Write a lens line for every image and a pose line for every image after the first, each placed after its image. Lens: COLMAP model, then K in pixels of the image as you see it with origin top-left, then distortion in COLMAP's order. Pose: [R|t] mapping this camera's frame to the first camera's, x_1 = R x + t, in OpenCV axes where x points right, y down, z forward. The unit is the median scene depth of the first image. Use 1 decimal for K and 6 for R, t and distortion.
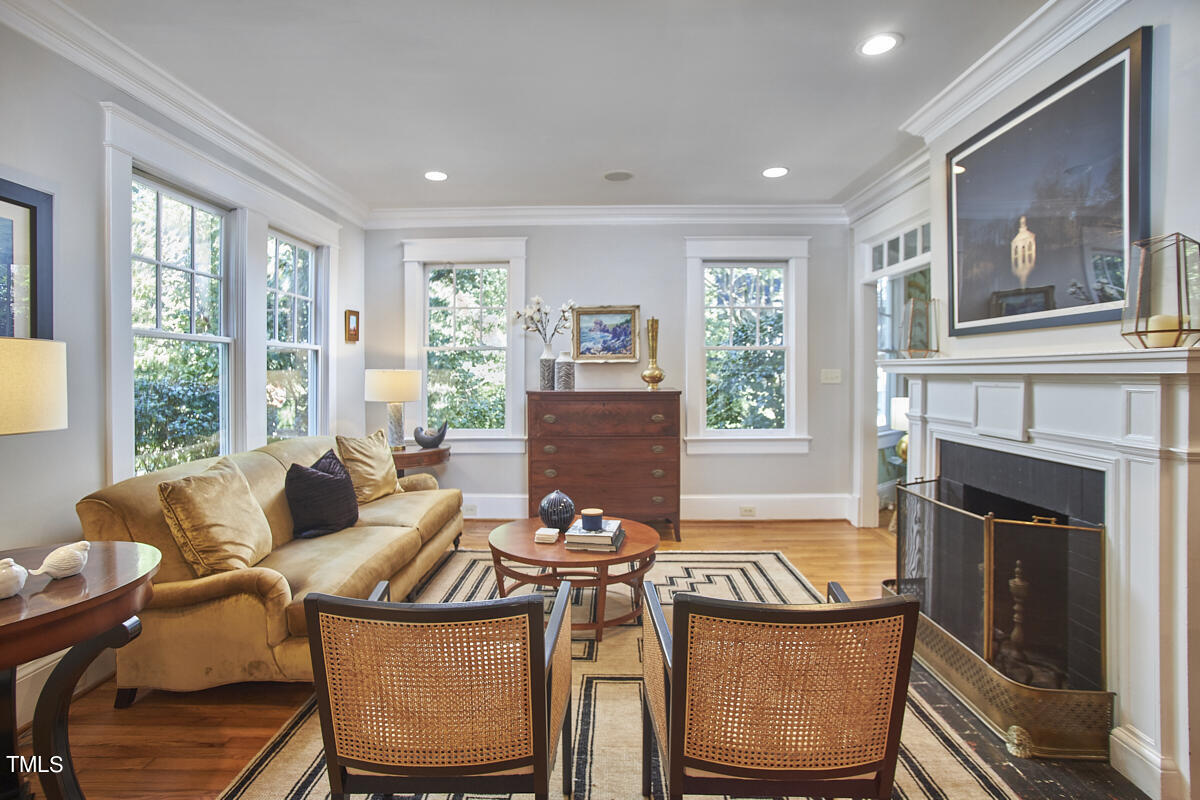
lens RADIAL K [[605.3, 0, 597.9], [0, 605.3, 382.5], [0, 0, 1]] dist [-0.074444, 0.054675]
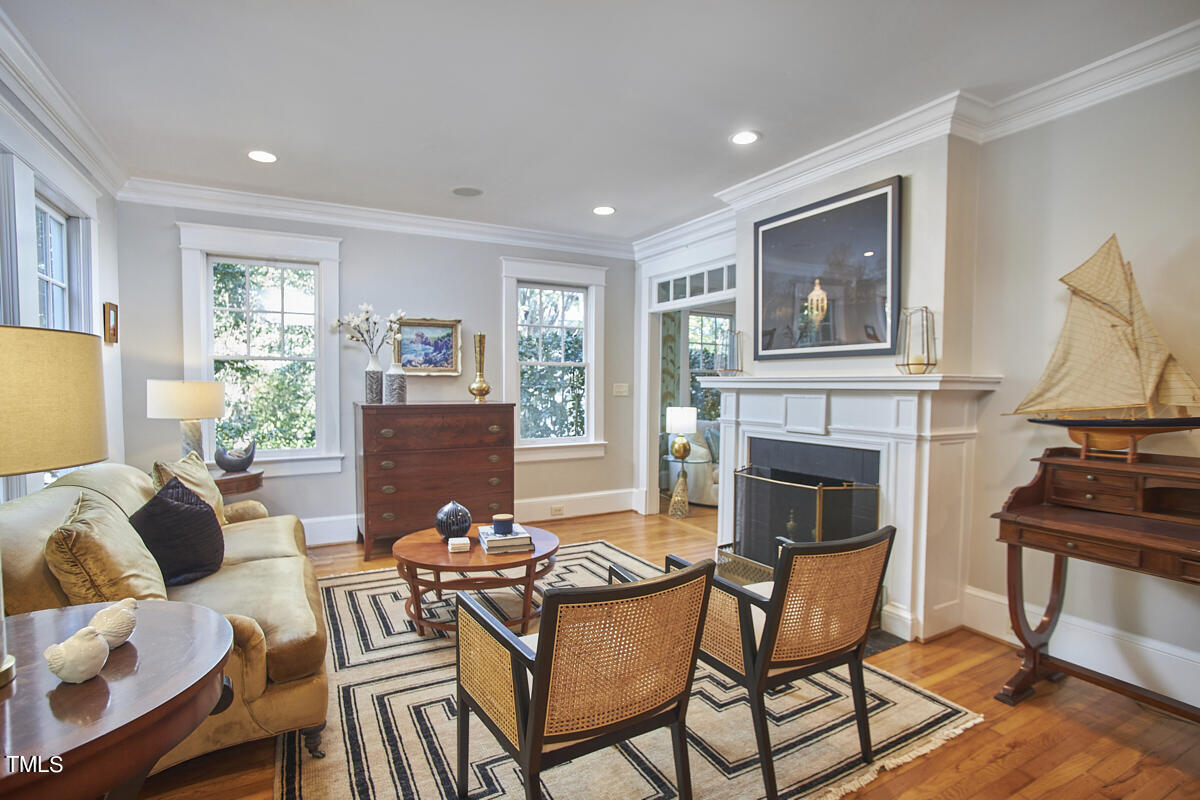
lens RADIAL K [[605.0, 0, 597.9], [0, 605.0, 415.1], [0, 0, 1]] dist [-0.031996, 0.000419]
pose [[0.861470, -0.019119, 0.507449, -0.294564], [0.002418, 0.999434, 0.033551, -0.000378], [-0.507803, -0.027676, 0.861028, 0.001127]]
